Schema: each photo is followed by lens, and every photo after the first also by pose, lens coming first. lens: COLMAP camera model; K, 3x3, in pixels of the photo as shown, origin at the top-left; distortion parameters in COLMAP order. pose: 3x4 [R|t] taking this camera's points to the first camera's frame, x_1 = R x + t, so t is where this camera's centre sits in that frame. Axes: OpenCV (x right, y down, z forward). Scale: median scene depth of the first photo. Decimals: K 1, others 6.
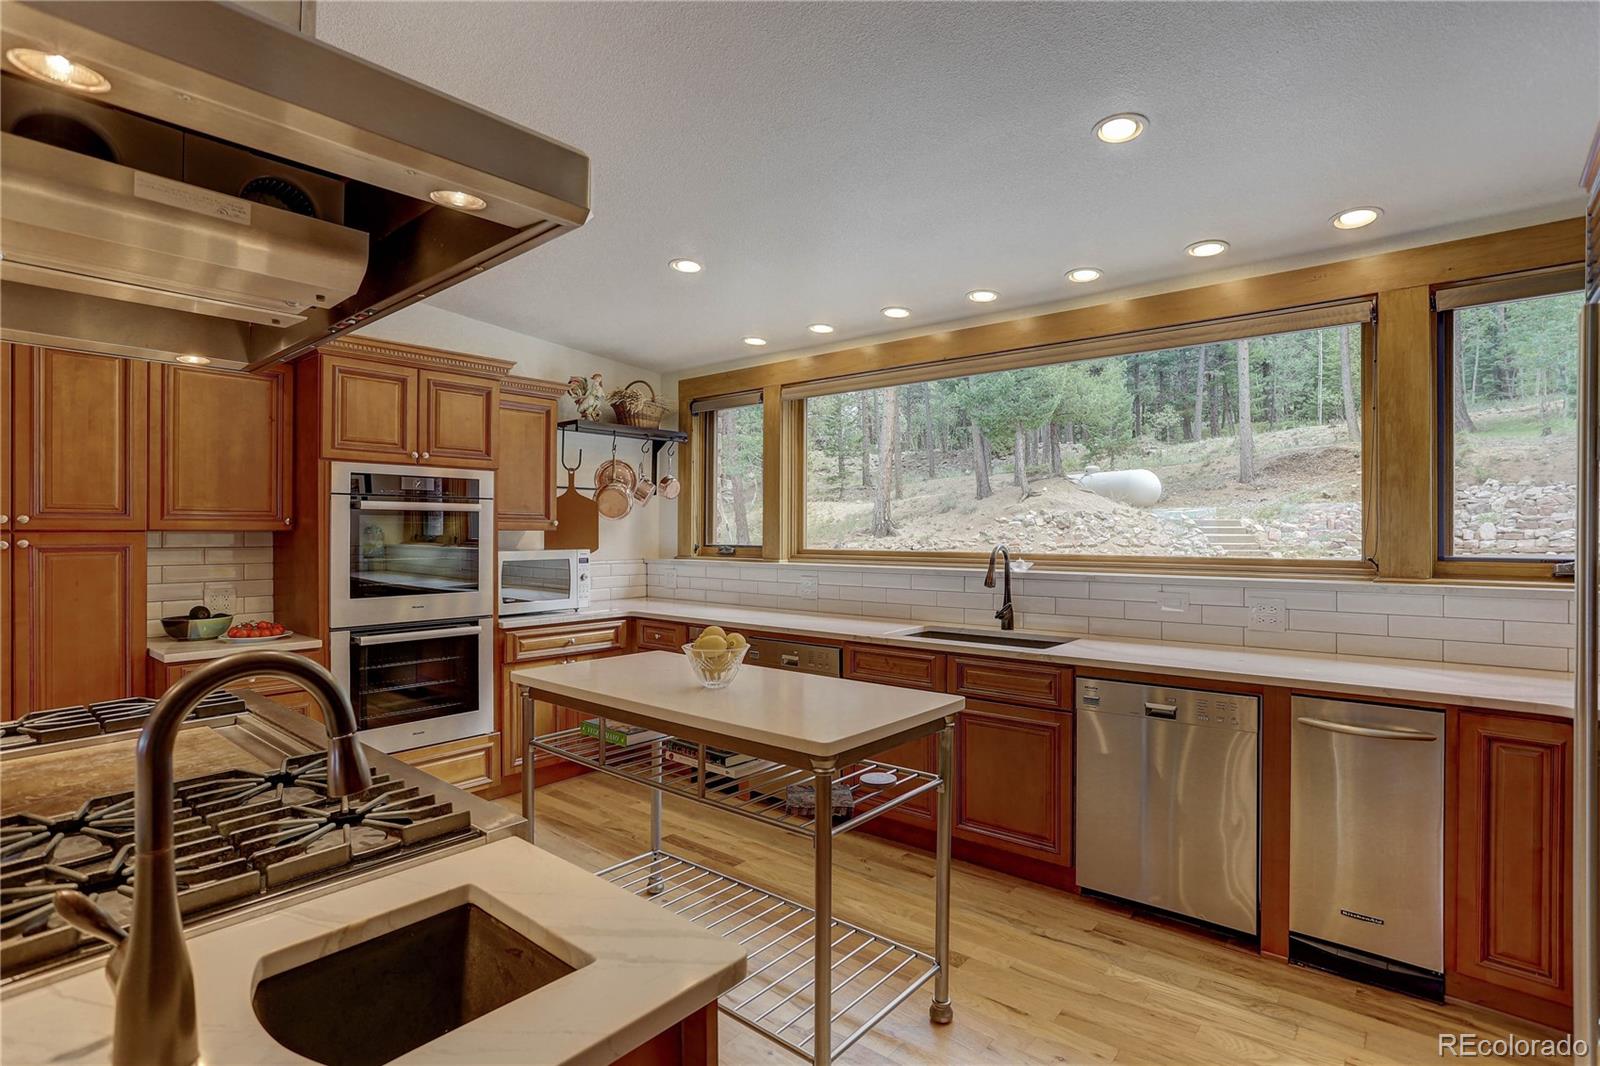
lens RADIAL K [[768.5, 0, 815.9], [0, 768.5, 535.1], [0, 0, 1]] dist [-0.023695, 0.011095]
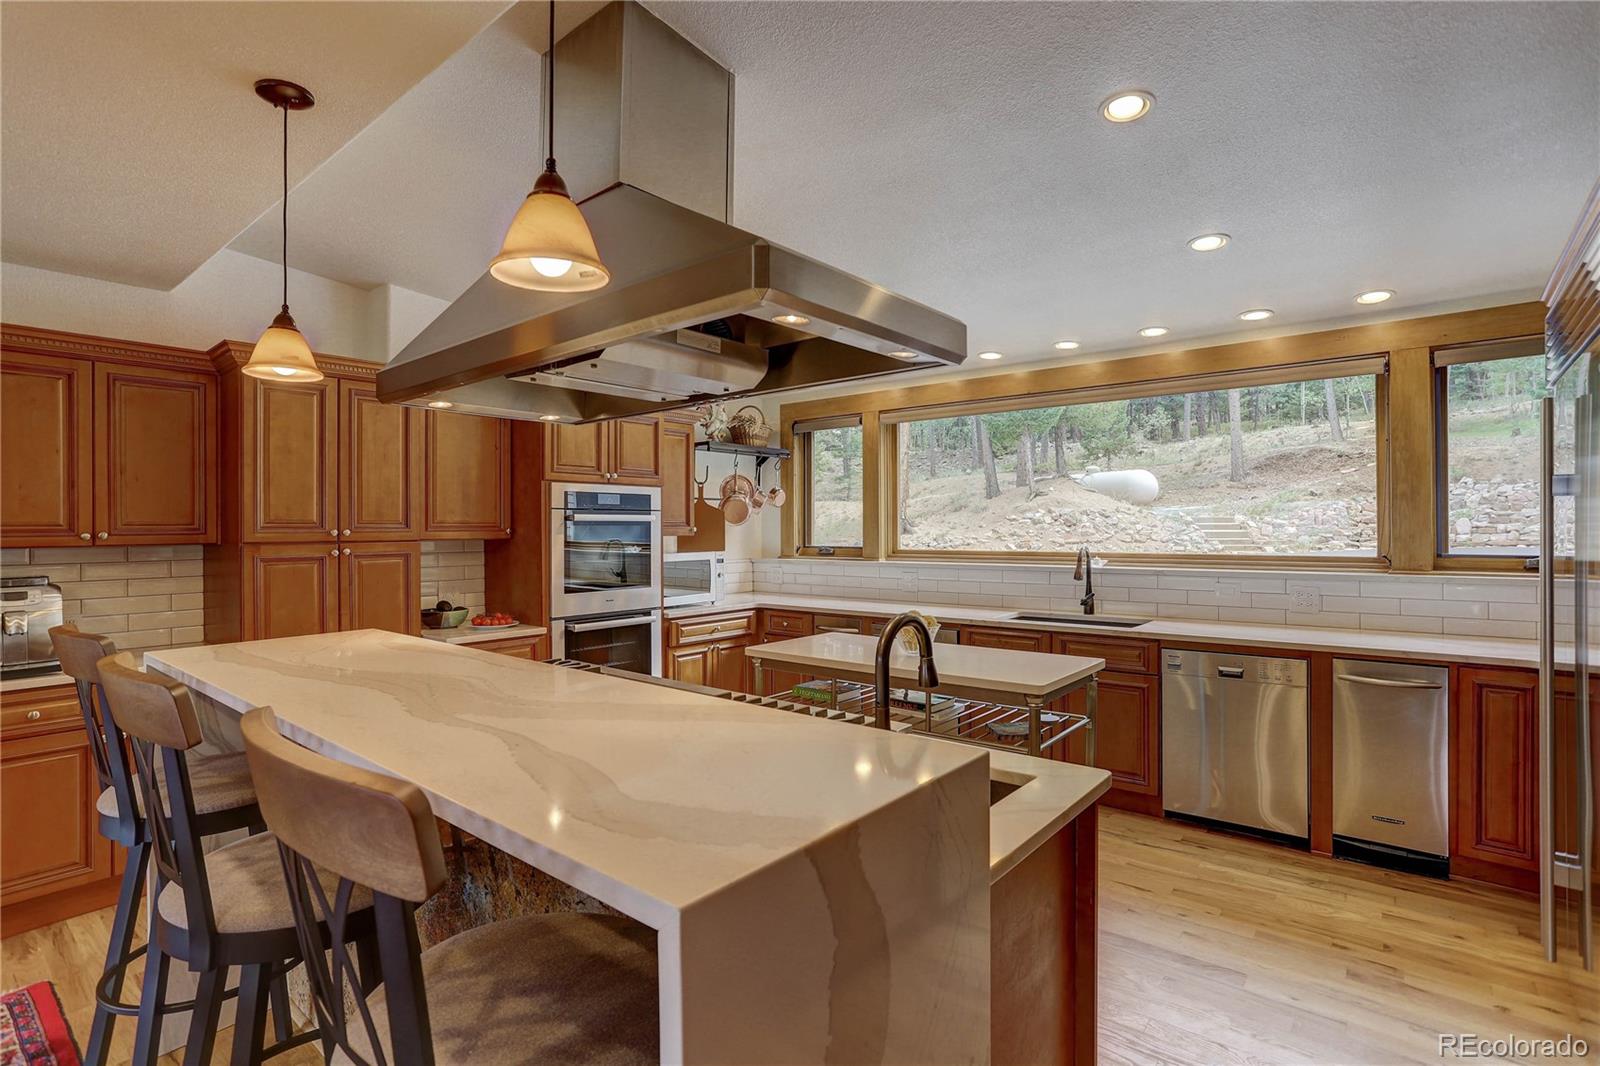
lens RADIAL K [[768.5, 0, 807.7], [0, 768.5, 529.5], [0, 0, 1]] dist [-0.023695, 0.011095]
pose [[0.999866, -0.006638, 0.014988, -0.231959], [0.006680, 0.999974, -0.002721, -0.014161], [-0.014969, 0.002821, 0.999884, -0.238454]]
